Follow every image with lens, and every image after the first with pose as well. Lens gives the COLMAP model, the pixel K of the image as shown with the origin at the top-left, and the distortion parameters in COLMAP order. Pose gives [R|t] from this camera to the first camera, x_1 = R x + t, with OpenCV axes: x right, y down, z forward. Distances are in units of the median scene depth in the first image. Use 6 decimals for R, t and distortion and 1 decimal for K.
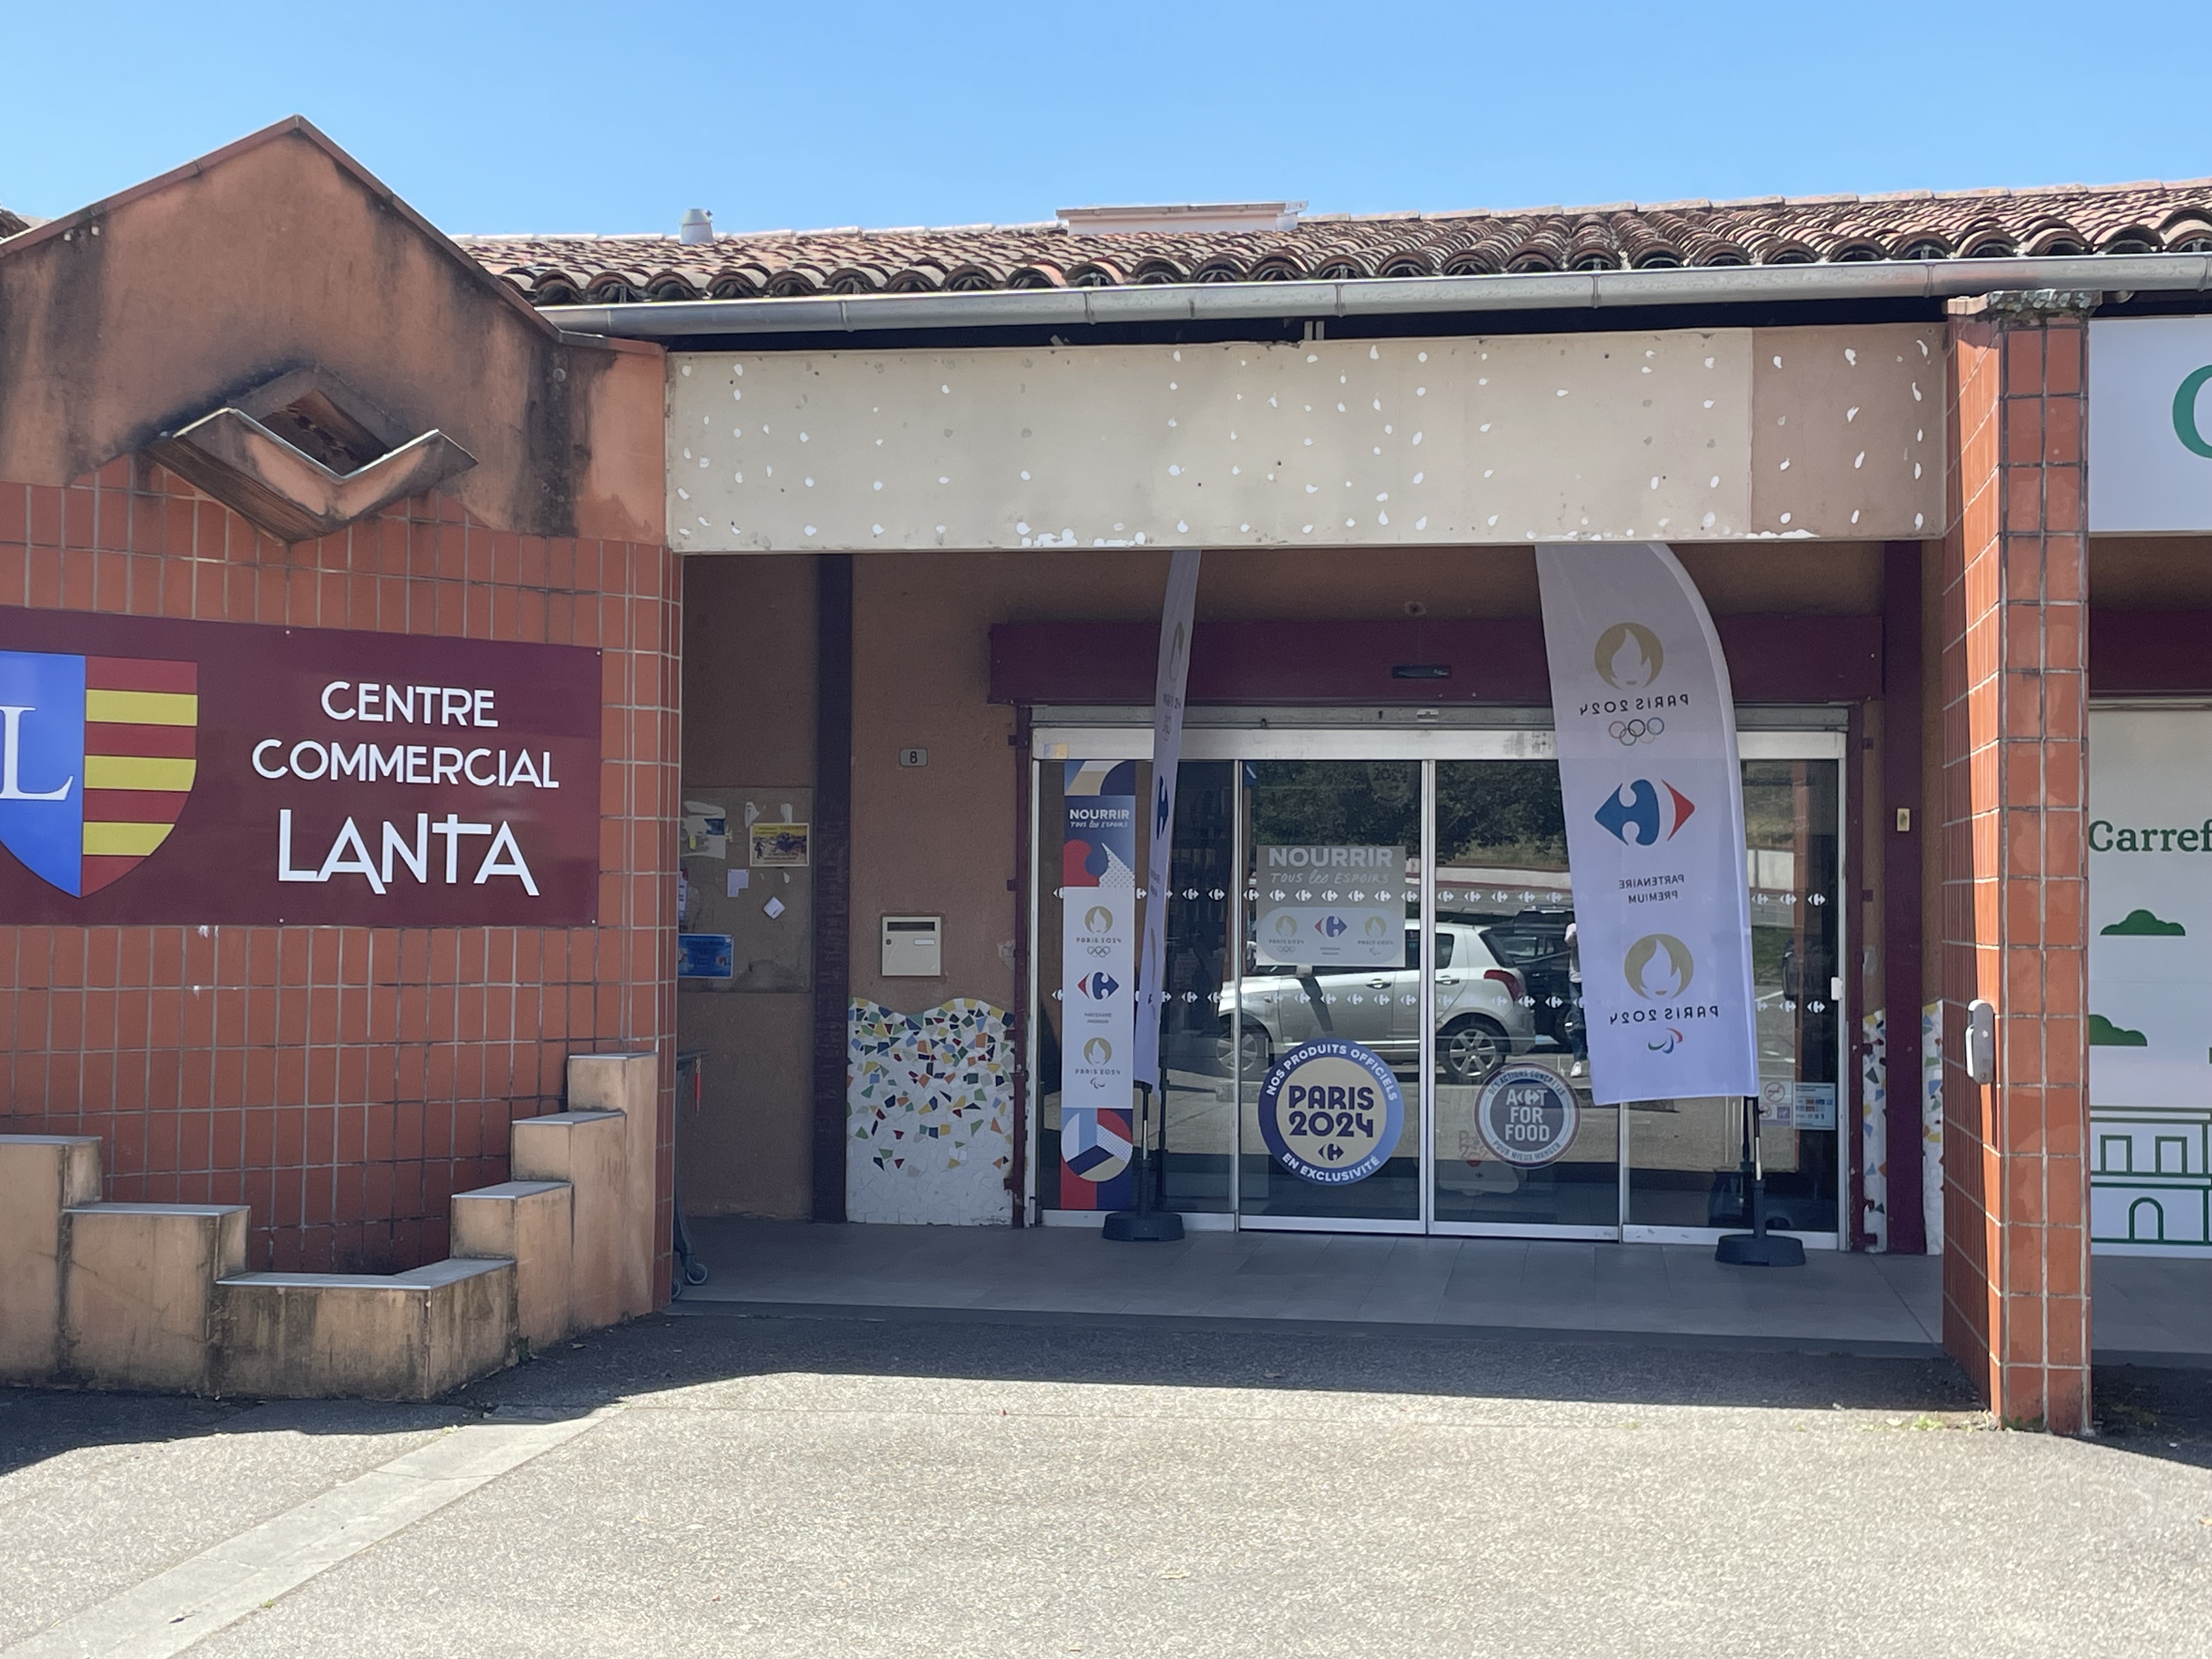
lens RADIAL K [[2835.3, 0, 1106.4], [0, 2835.3, 830.1], [0, 0, 1]] dist [0.010773, 0.000000]
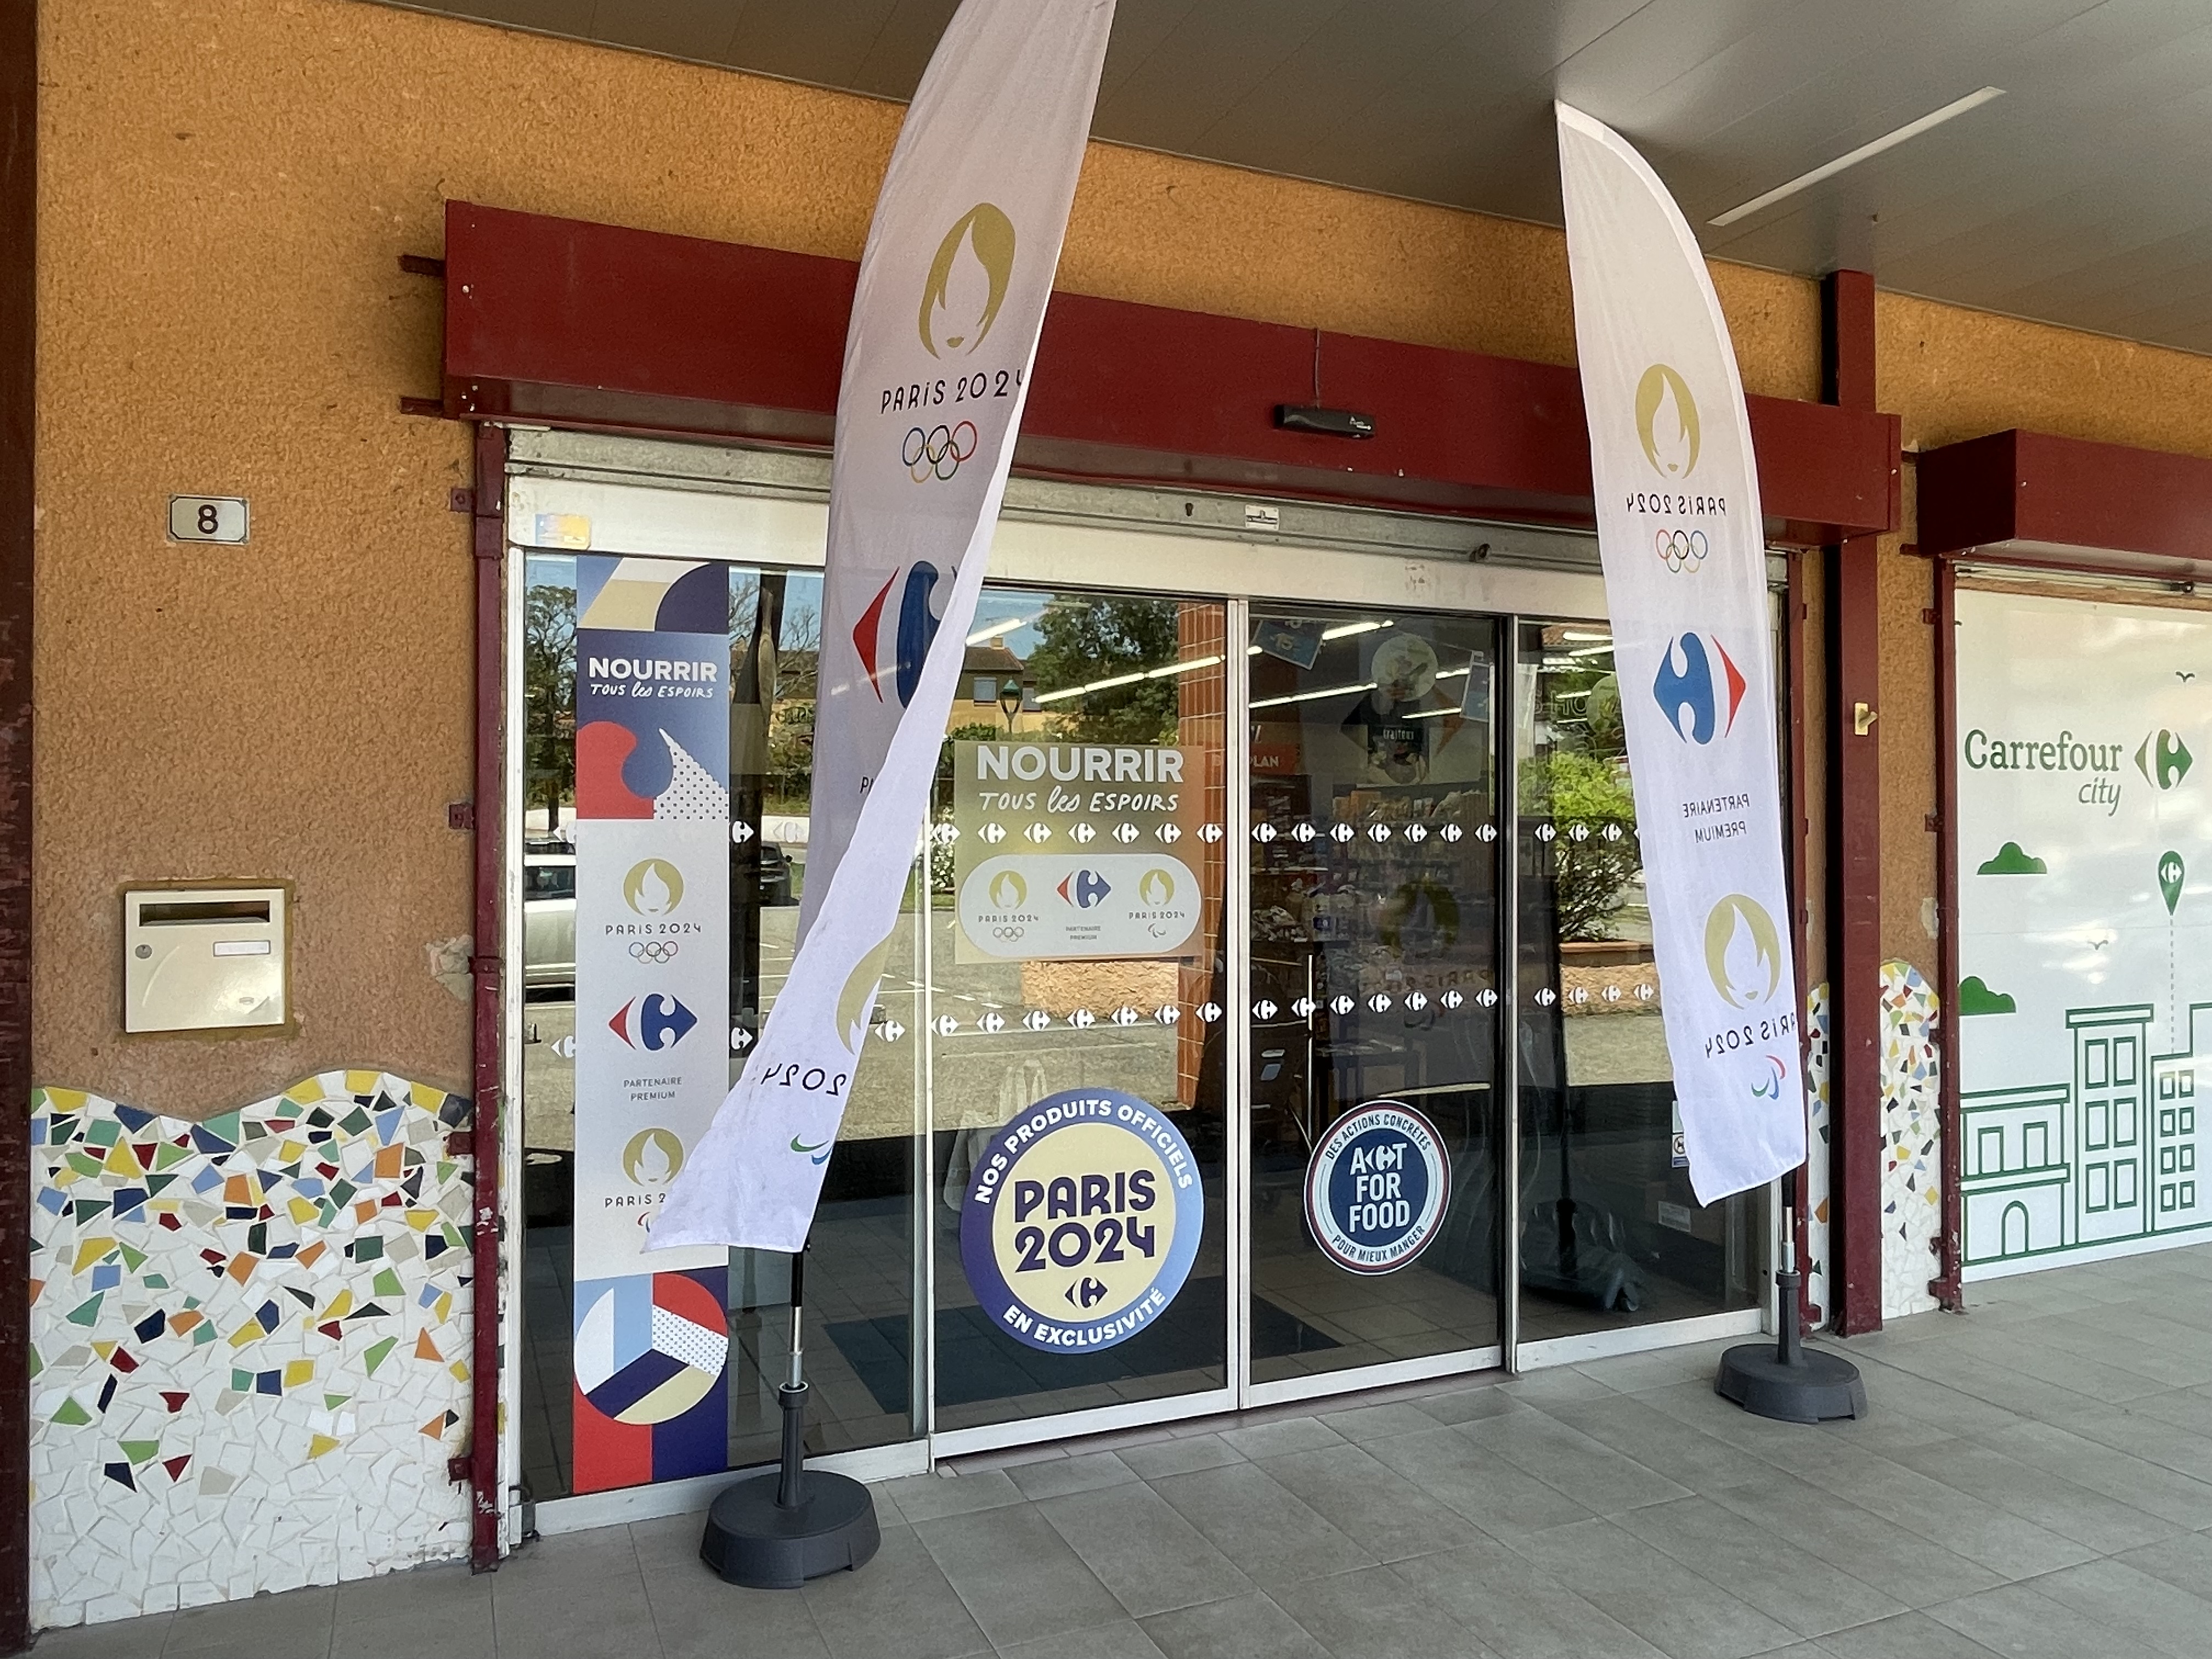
lens RADIAL K [[1553.4, 0, 1105.0], [0, 1553.4, 821.5], [0, 0, 1]] dist [-0.010041, -0.000583]
pose [[0.840576, -0.004448, 0.541676, -0.082198], [-0.006074, 0.999826, 0.017636, 0.015391], [-0.541660, -0.018114, 0.840402, 0.739582]]
